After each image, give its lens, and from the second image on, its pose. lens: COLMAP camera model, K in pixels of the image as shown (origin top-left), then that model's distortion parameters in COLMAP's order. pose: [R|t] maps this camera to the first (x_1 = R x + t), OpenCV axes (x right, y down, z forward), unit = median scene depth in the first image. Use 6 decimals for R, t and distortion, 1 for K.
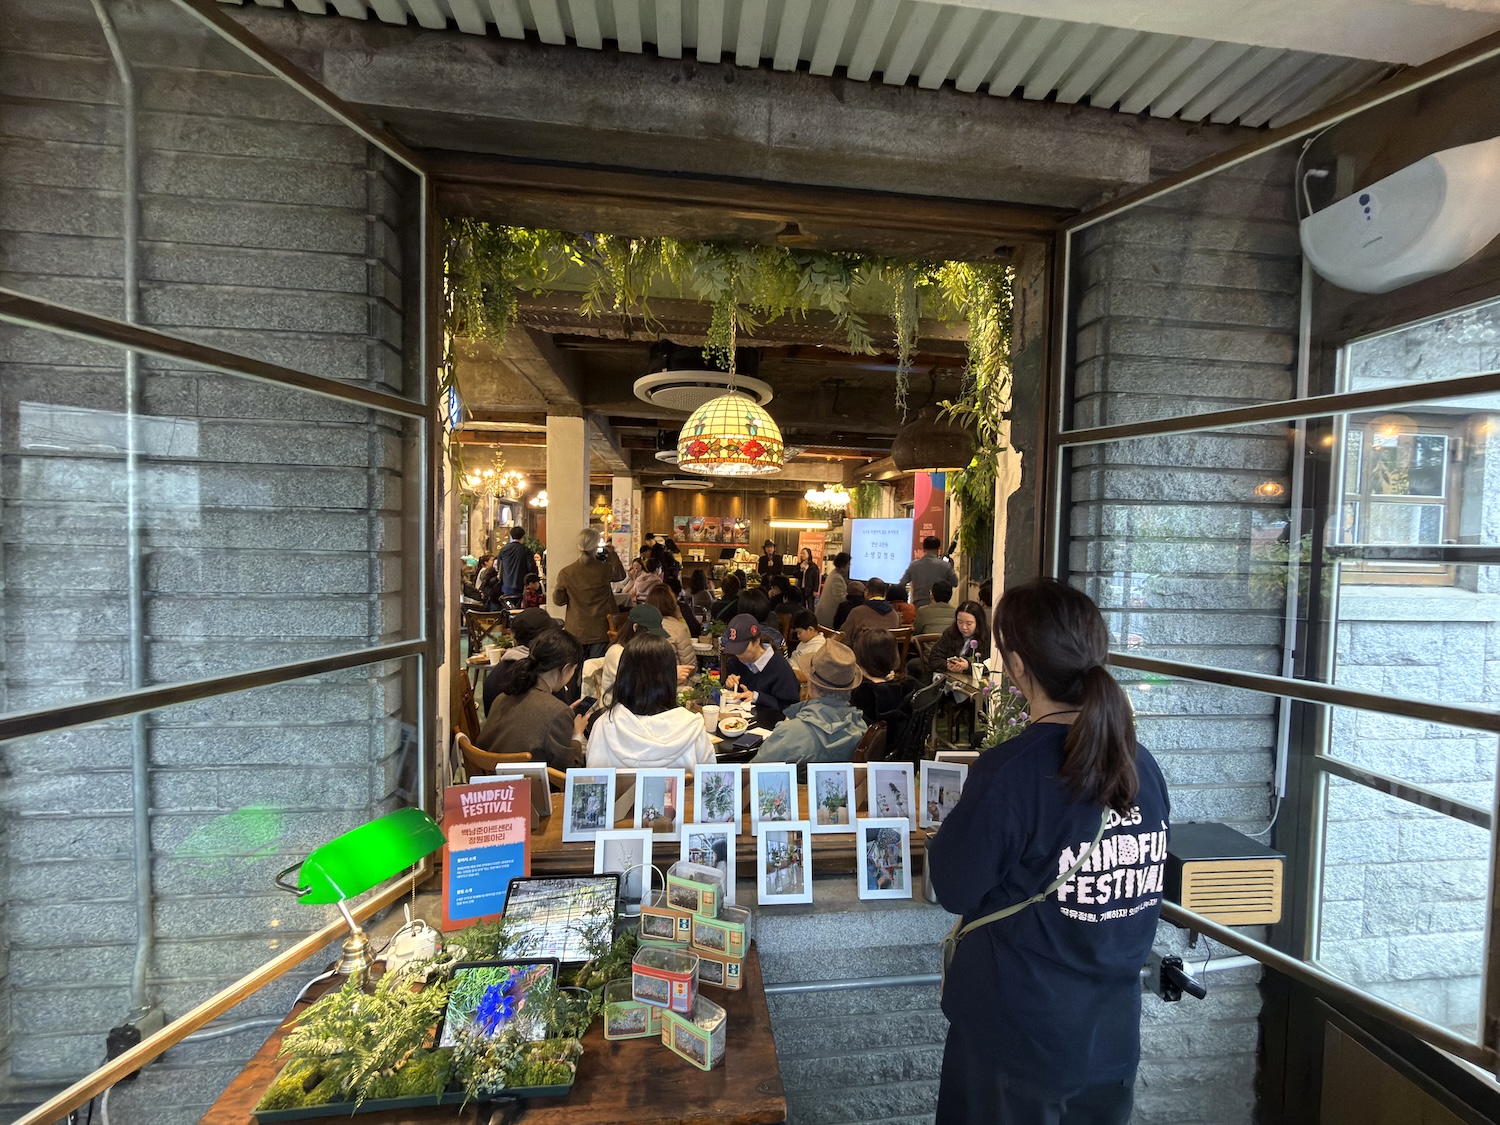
lens RADIAL K [[604.1, 0, 752.5], [0, 604.1, 564.5], [0, 0, 1]] dist [0.000873, 0.000090]
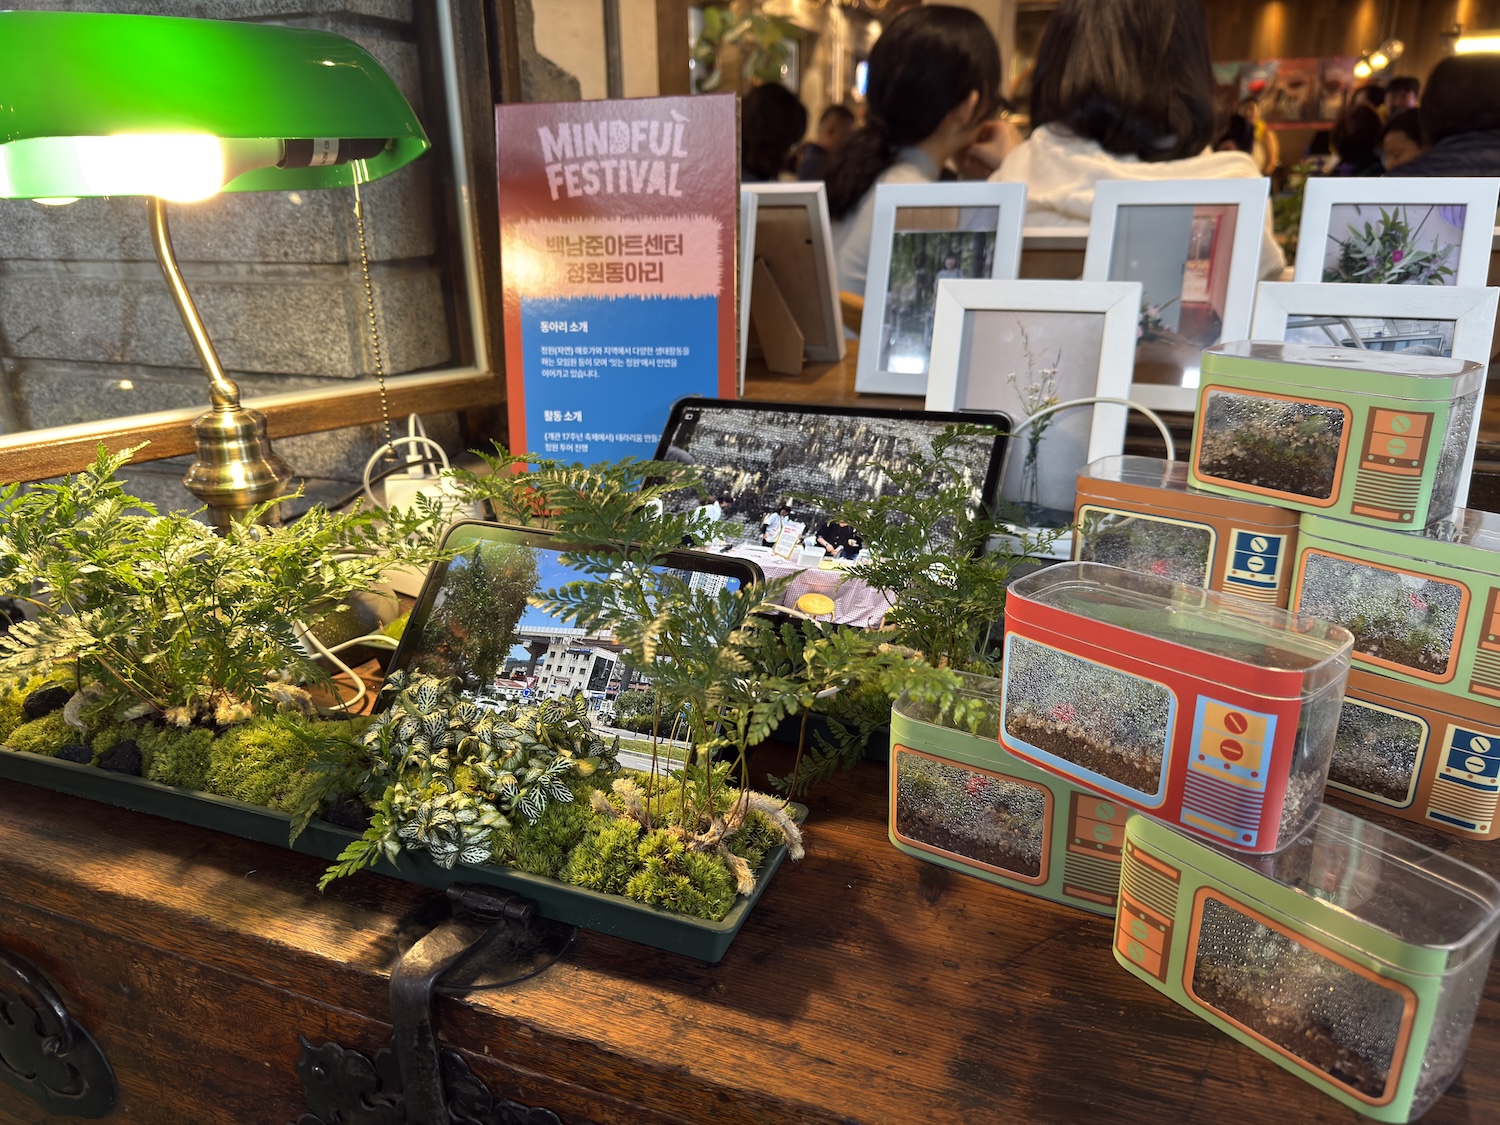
lens RADIAL K [[1053.5, 0, 753.0], [0, 1053.5, 585.6], [0, 0, 1]] dist [0.084630, -0.124269]
pose [[0.878765, 0.133246, -0.458277, -0.083399], [0.014046, 0.952598, 0.303906, 0.428593], [0.477048, -0.273499, 0.835238, 0.491908]]
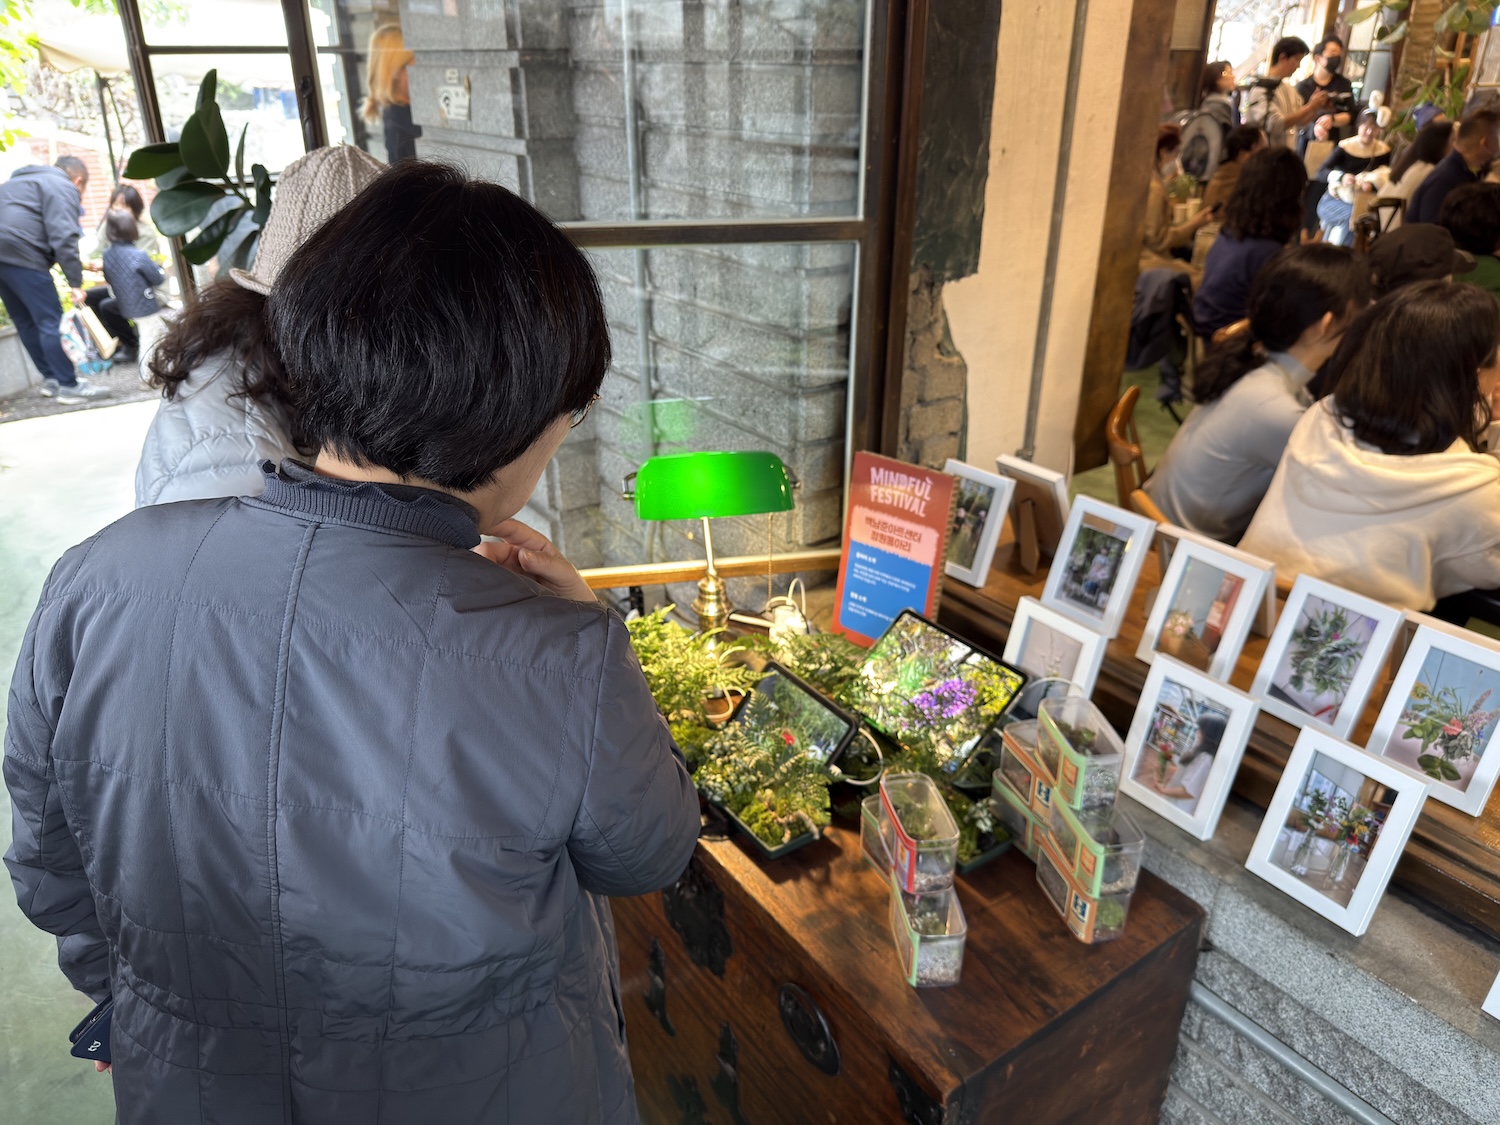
lens RADIAL K [[1053.5, 0, 753.0], [0, 1053.5, 585.6], [0, 0, 1]] dist [0.084630, -0.124269]
pose [[0.475639, 0.371225, -0.797471, 0.430286], [-0.025807, 0.912086, 0.409187, 0.021356], [0.879262, -0.174045, 0.443404, 0.325452]]
